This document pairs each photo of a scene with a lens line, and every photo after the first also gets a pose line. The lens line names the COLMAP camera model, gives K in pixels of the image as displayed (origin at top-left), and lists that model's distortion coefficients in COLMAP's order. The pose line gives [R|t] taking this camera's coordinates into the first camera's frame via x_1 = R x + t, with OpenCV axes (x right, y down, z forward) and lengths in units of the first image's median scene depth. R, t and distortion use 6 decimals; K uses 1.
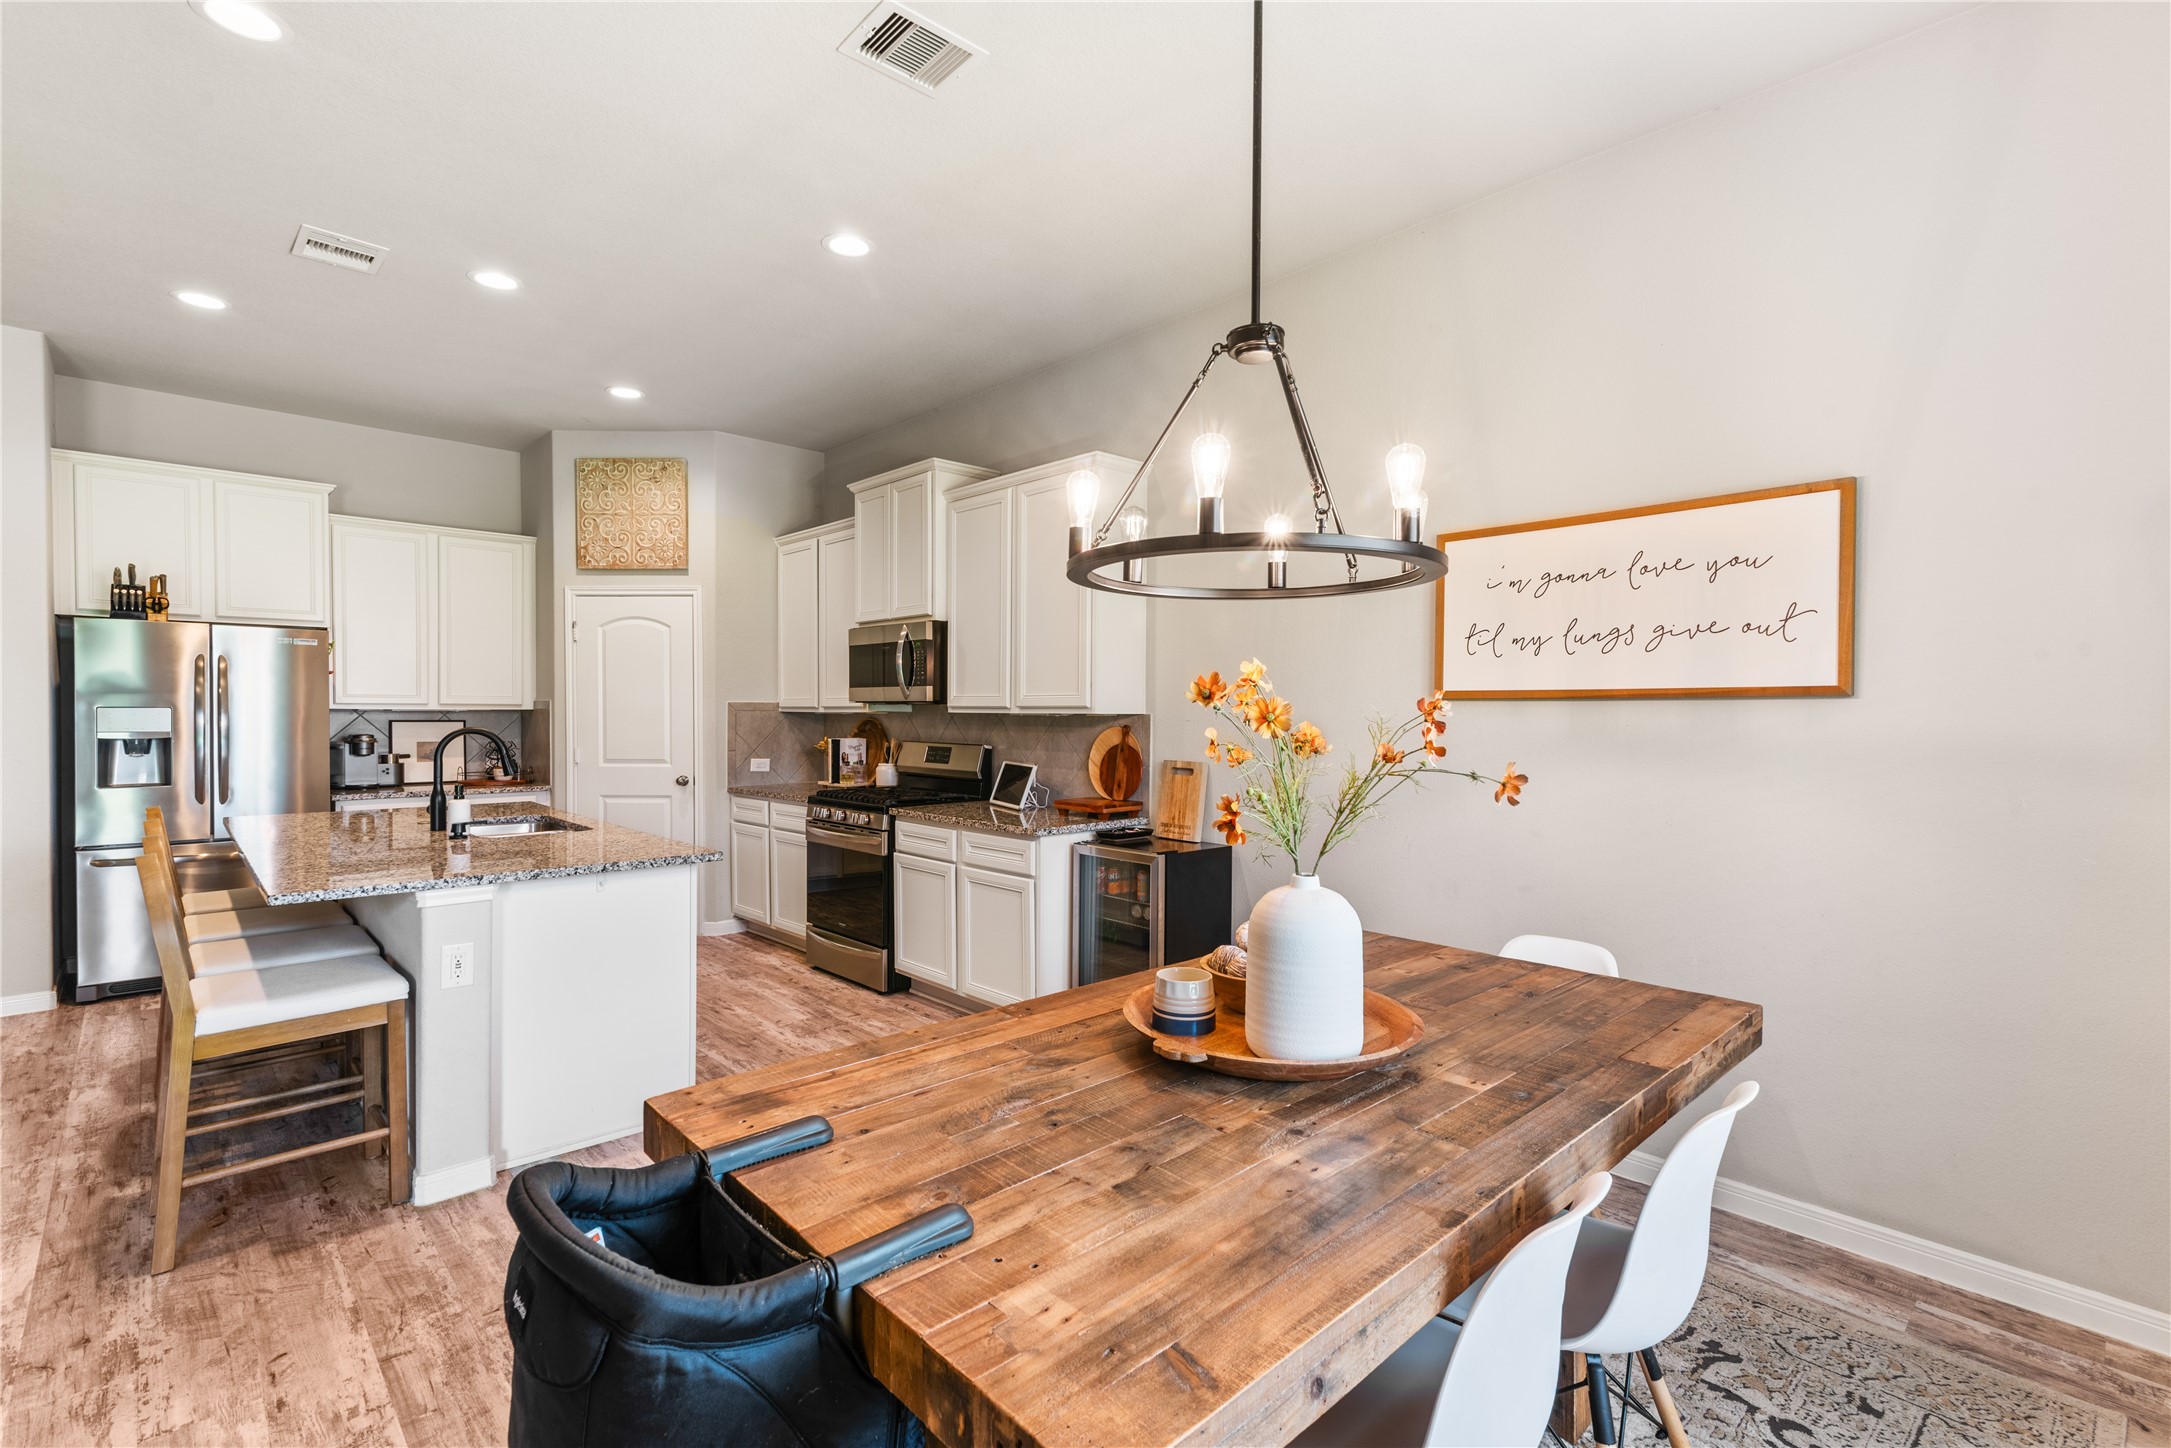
lens RADIAL K [[986.6, 0, 1107.6], [0, 986.6, 723.5], [0, 0, 1]] dist [0.006236, 0.000333]
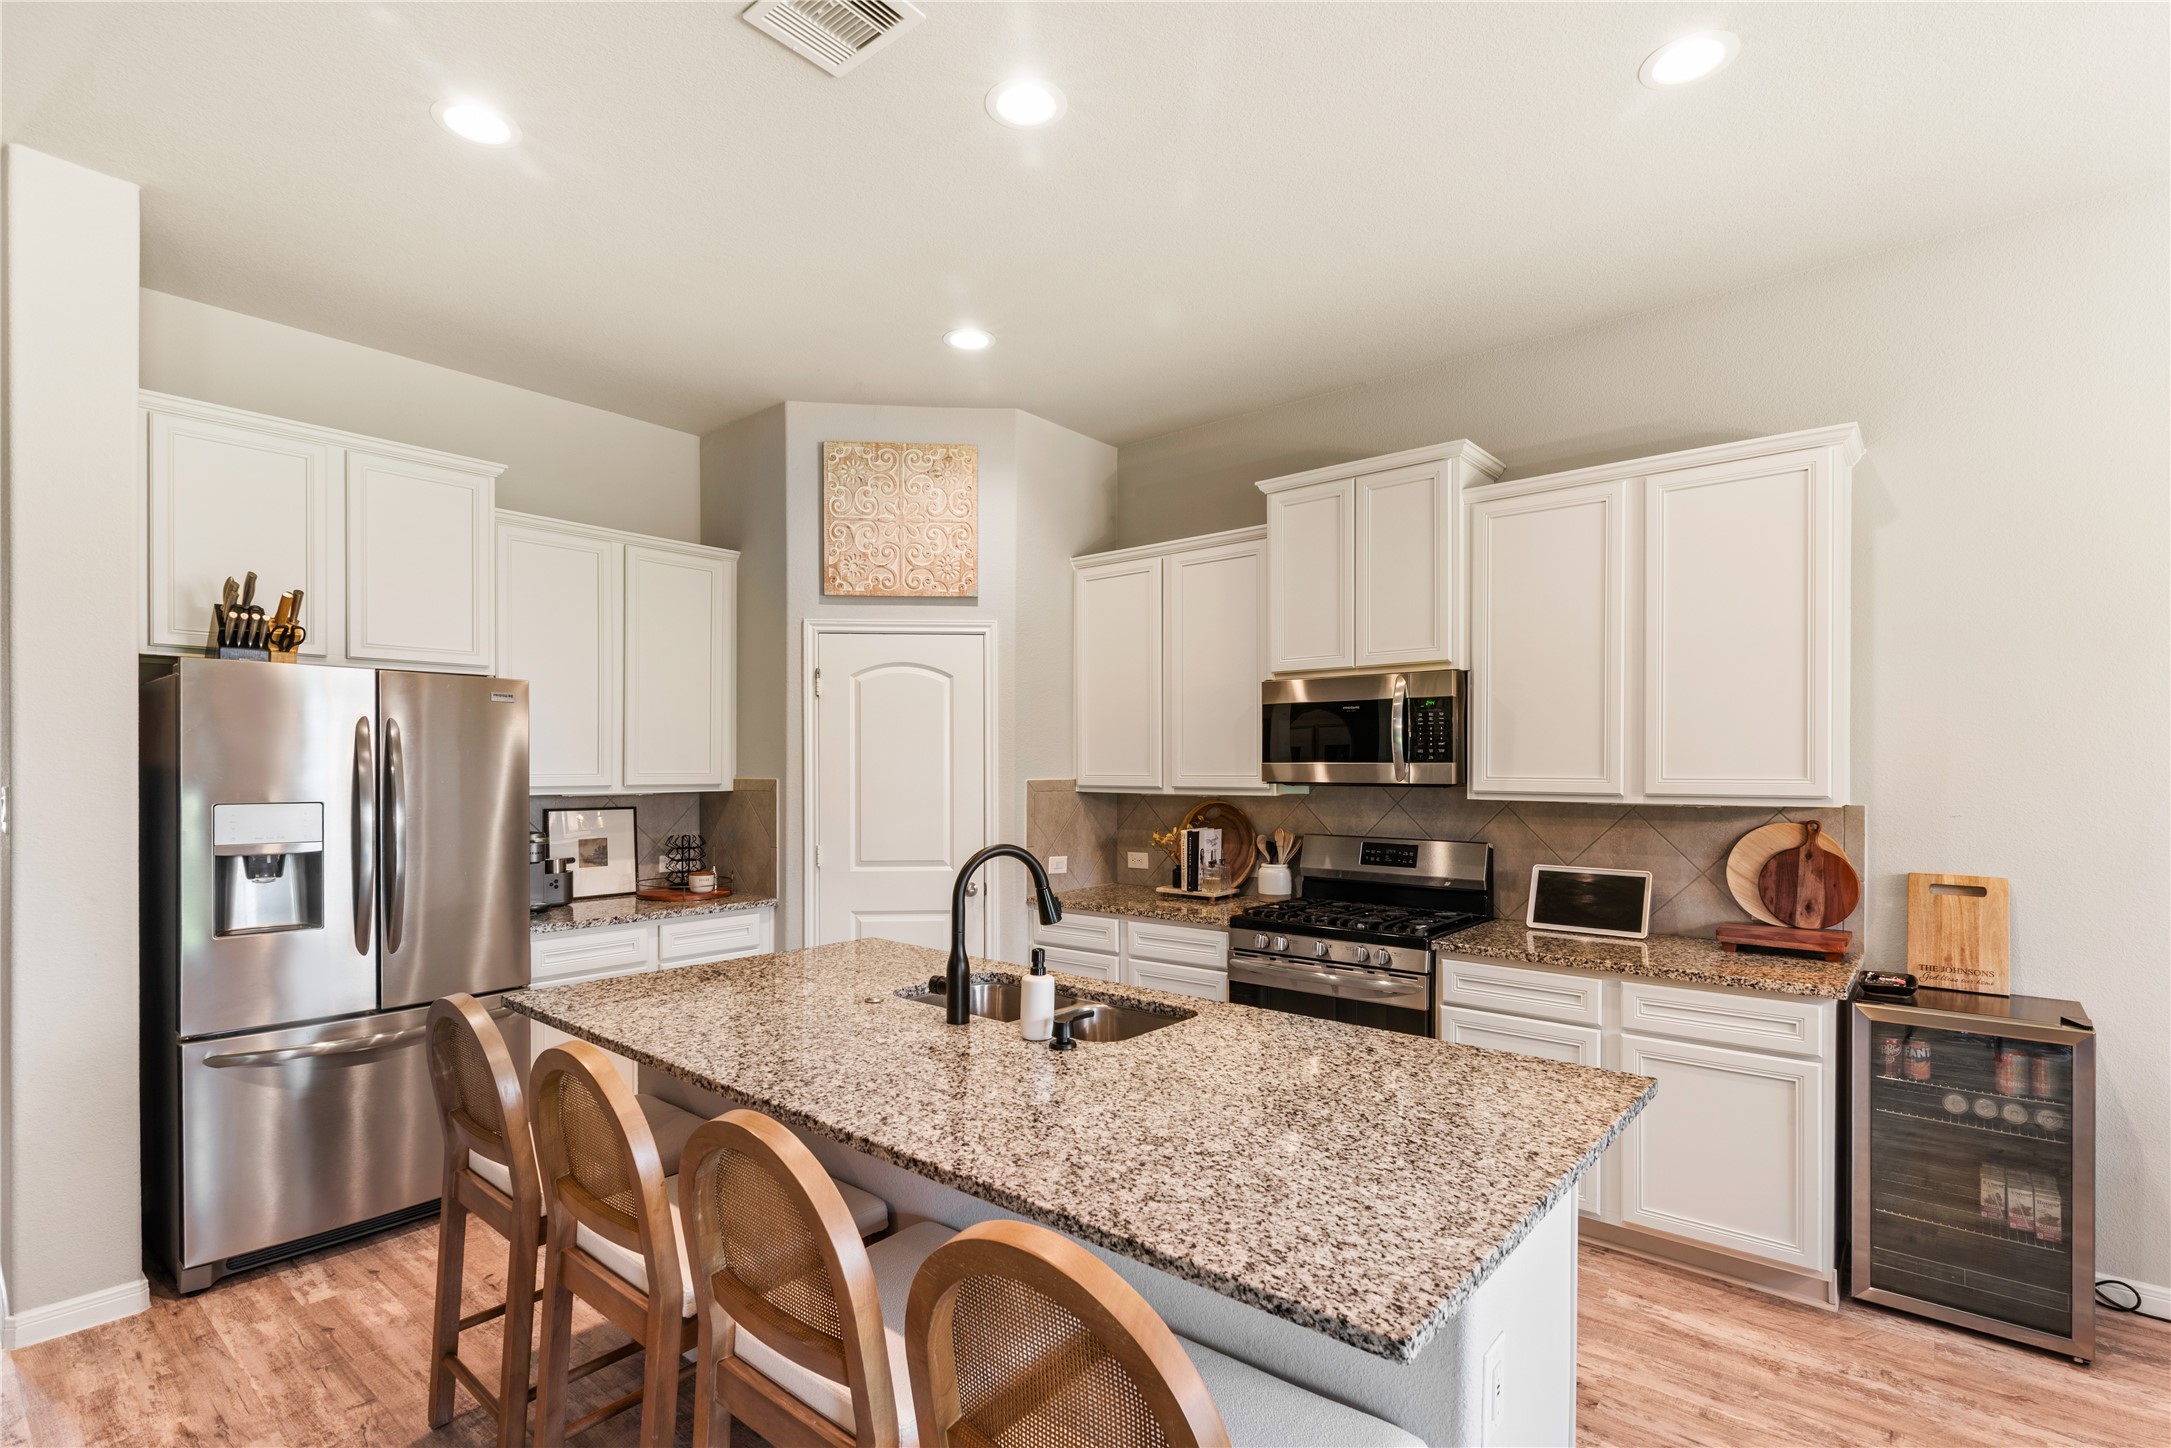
lens RADIAL K [[986.6, 0, 1094.5], [0, 986.6, 795.2], [0, 0, 1]] dist [0.006236, 0.000333]
pose [[0.994636, -0.006932, 0.103208, -0.471902], [0.005307, 0.999858, 0.016009, -0.025457], [-0.103304, -0.015375, 0.994531, 0.299597]]
